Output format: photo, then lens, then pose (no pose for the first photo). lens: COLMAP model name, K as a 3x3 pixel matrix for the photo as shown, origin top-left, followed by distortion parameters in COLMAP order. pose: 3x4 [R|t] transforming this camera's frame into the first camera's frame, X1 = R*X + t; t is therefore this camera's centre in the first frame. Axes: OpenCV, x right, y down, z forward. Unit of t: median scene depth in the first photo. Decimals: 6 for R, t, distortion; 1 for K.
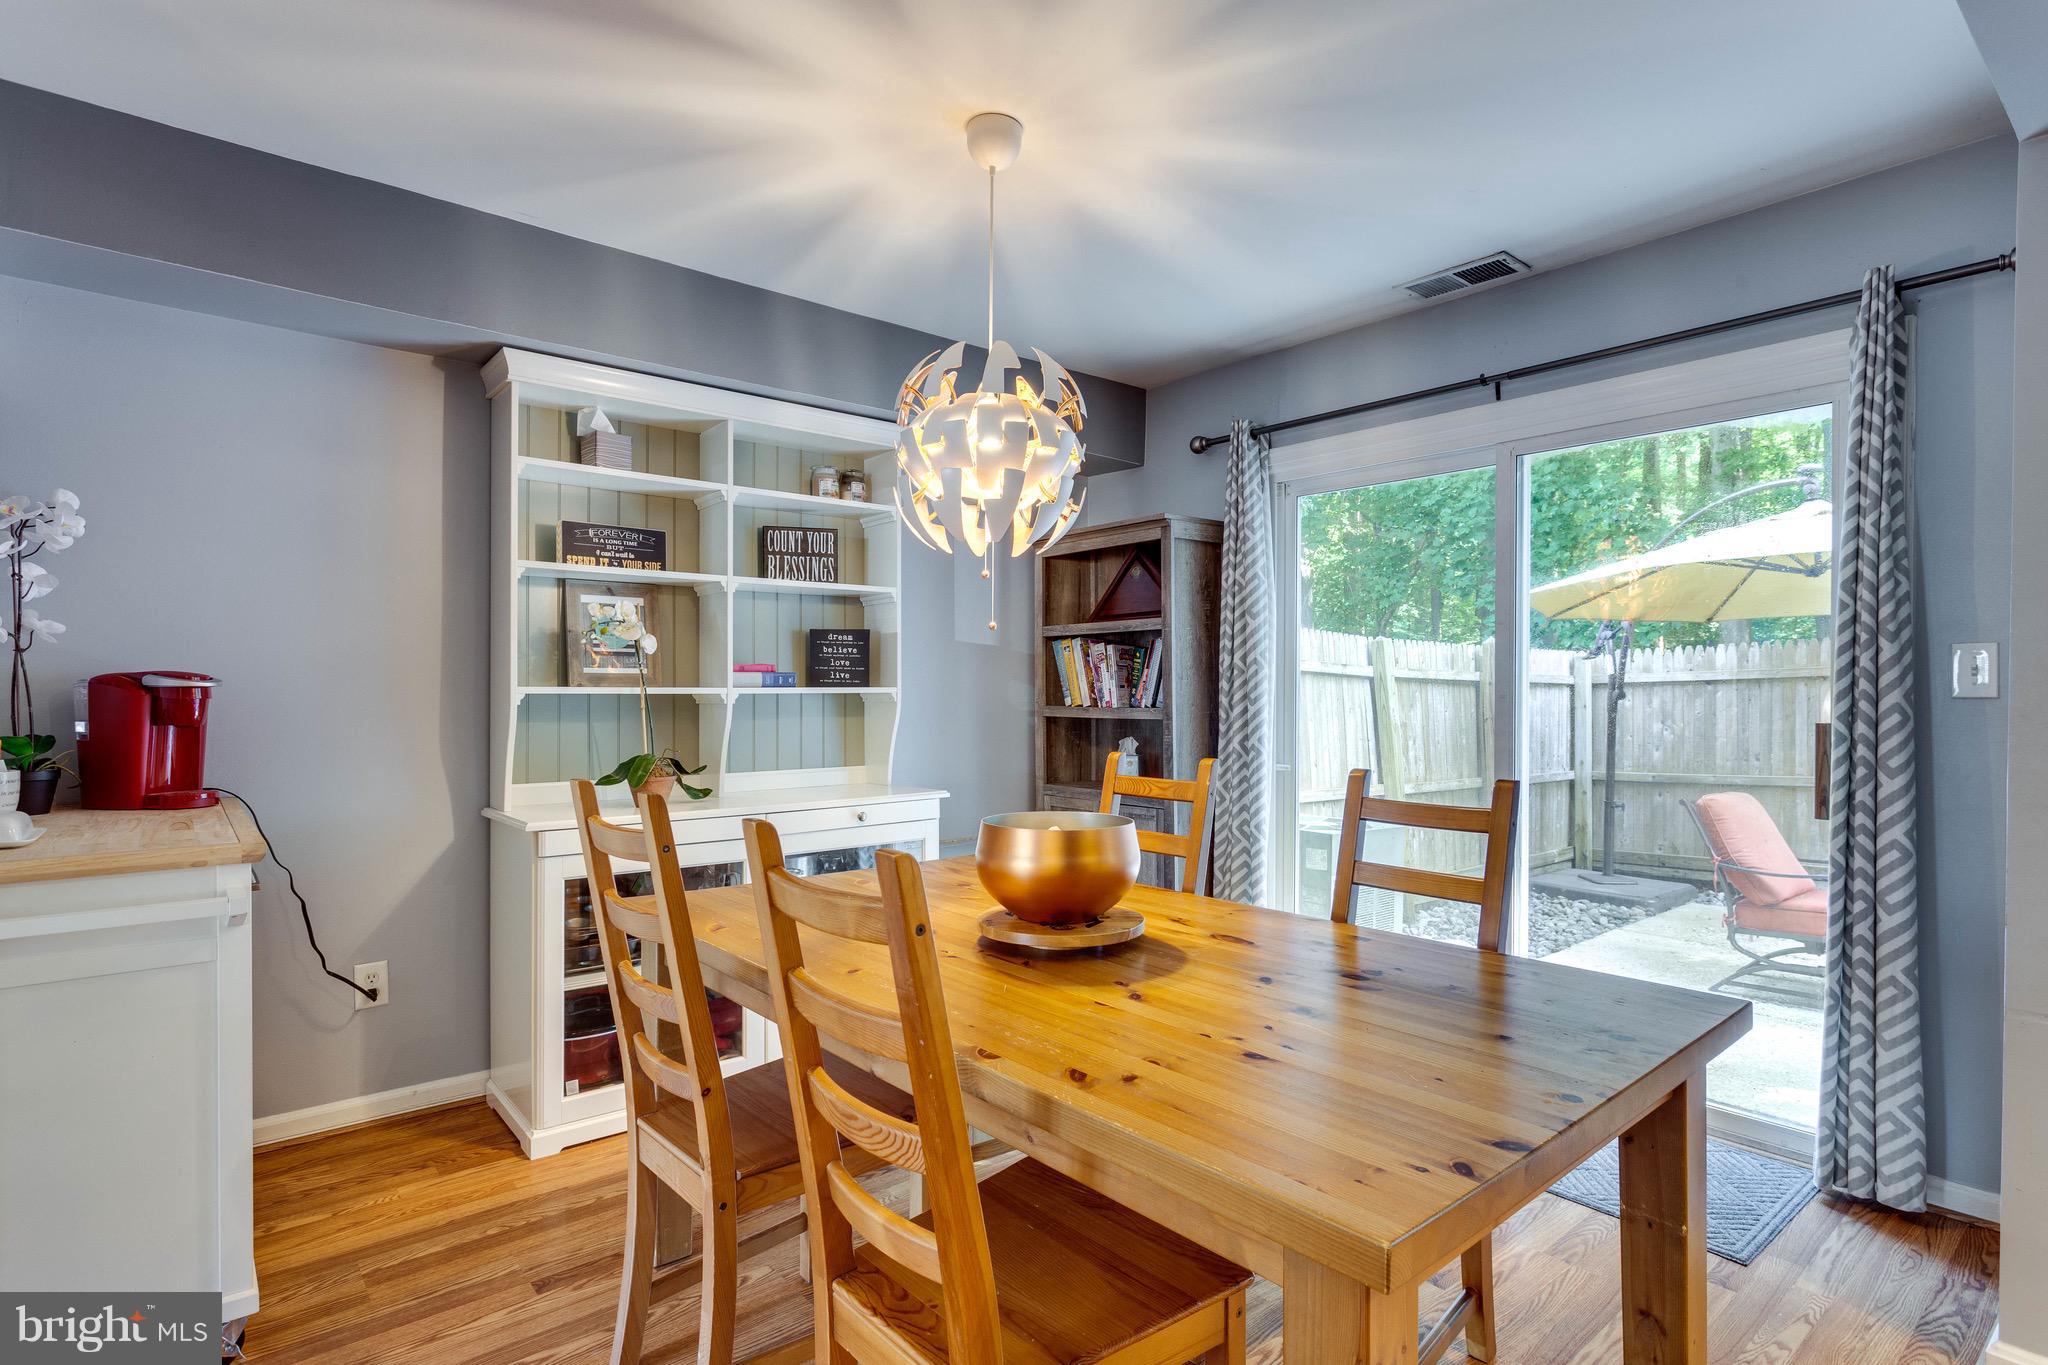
lens RADIAL K [[1009.9, 0, 987.4], [0, 1009.9, 677.2], [0, 0, 1]] dist [0.002248, 0.001203]
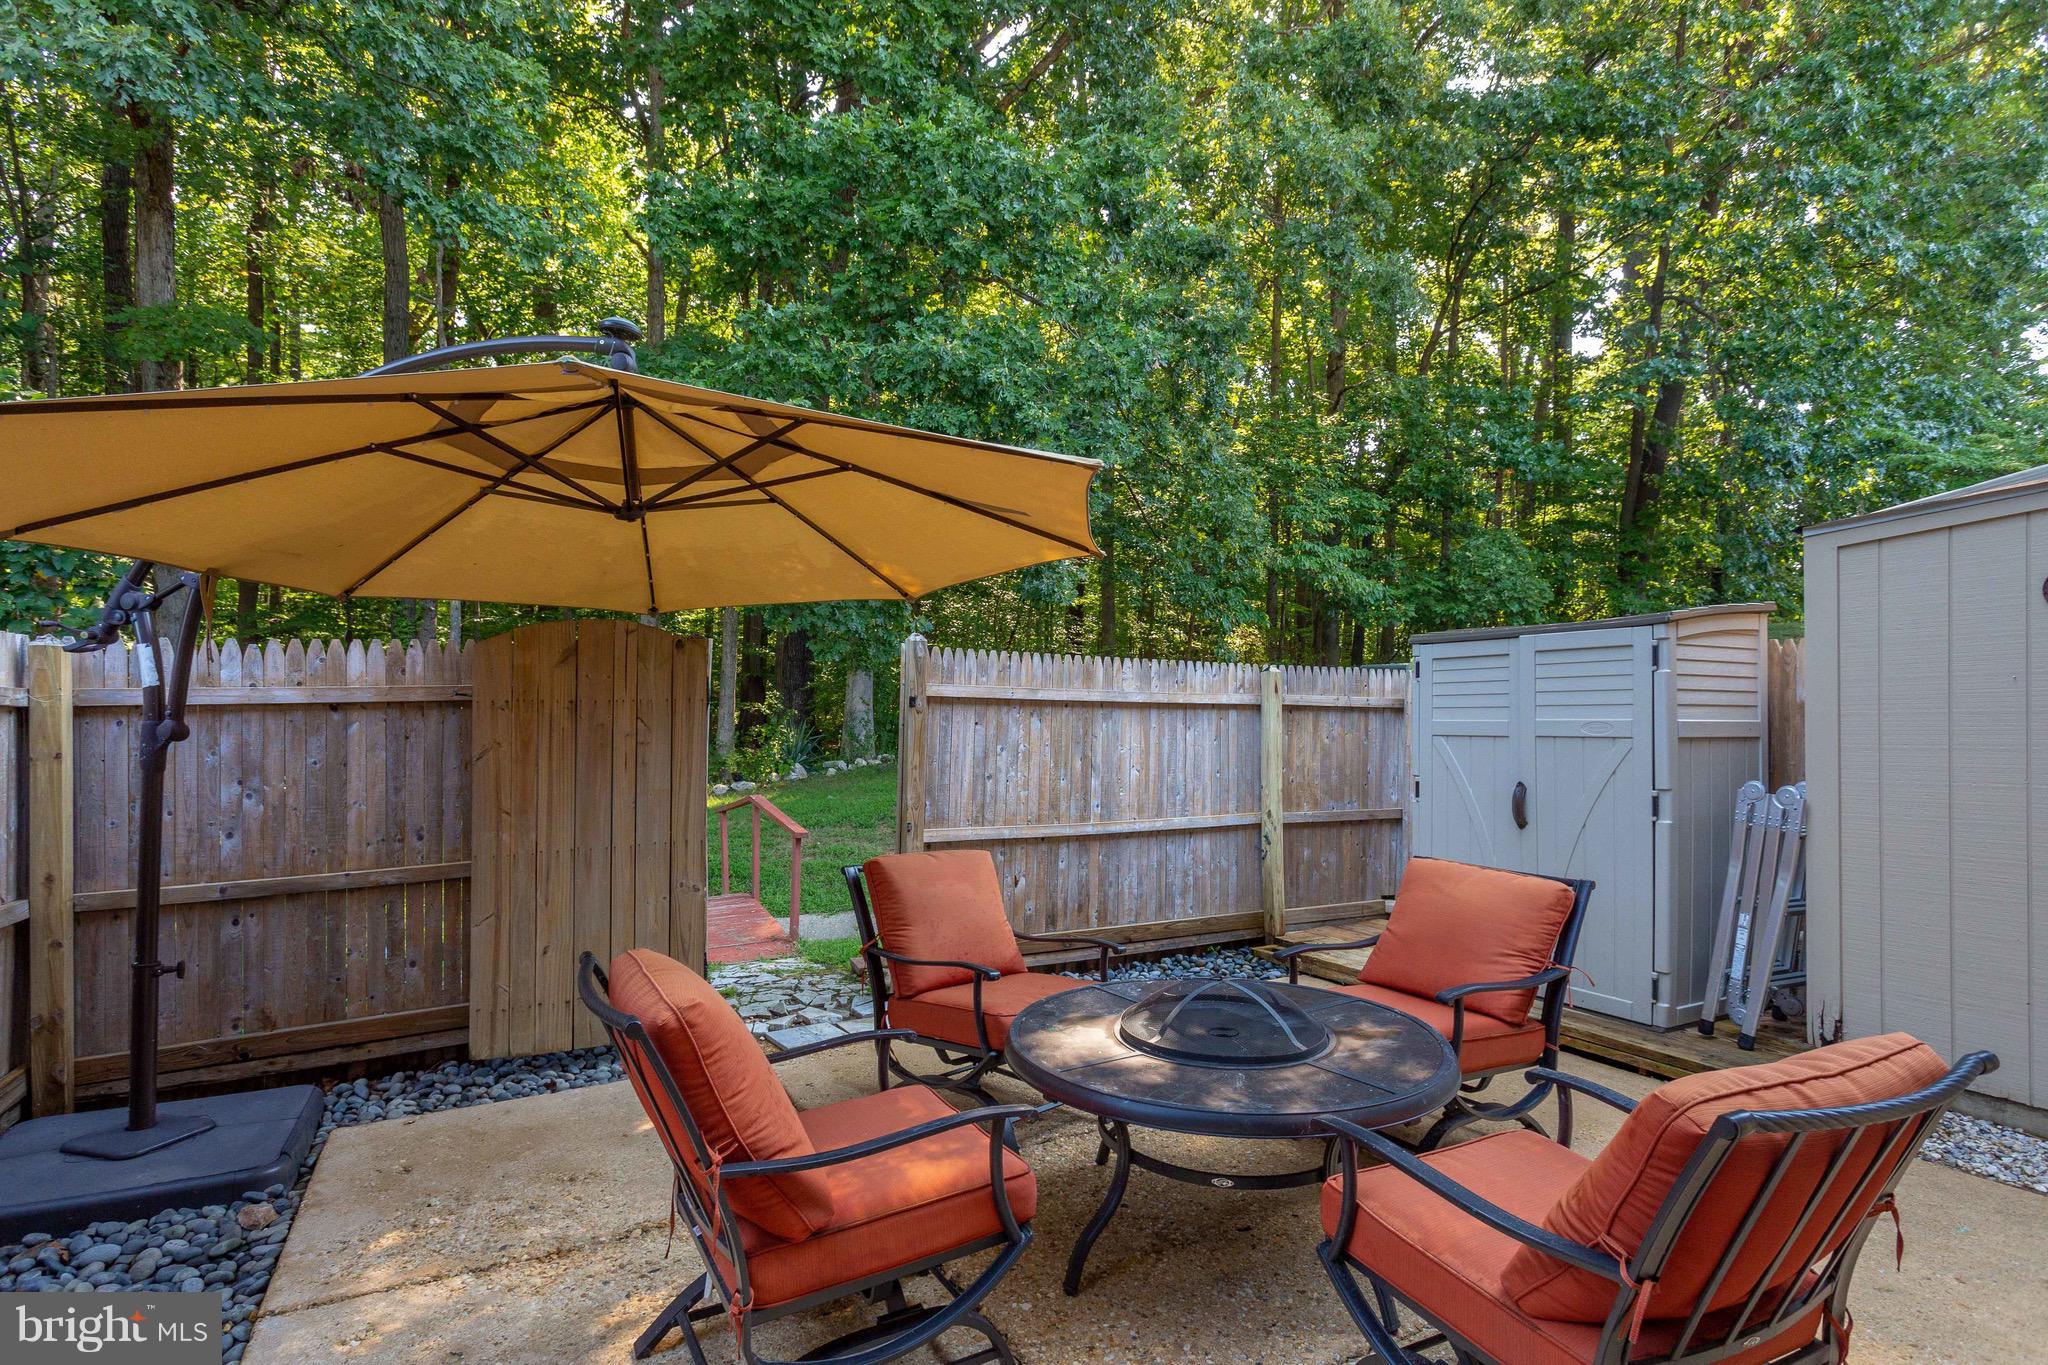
lens RADIAL K [[1012.8, 0, 1040.6], [0, 1012.8, 723.7], [0, 0, 1]] dist [0.006708, 0.000751]
pose [[0.175623, -0.003561, 0.984451, 0.471565], [-0.013566, 0.999890, 0.006037, 0.011698], [-0.984364, -0.014415, 0.175555, 1.059821]]
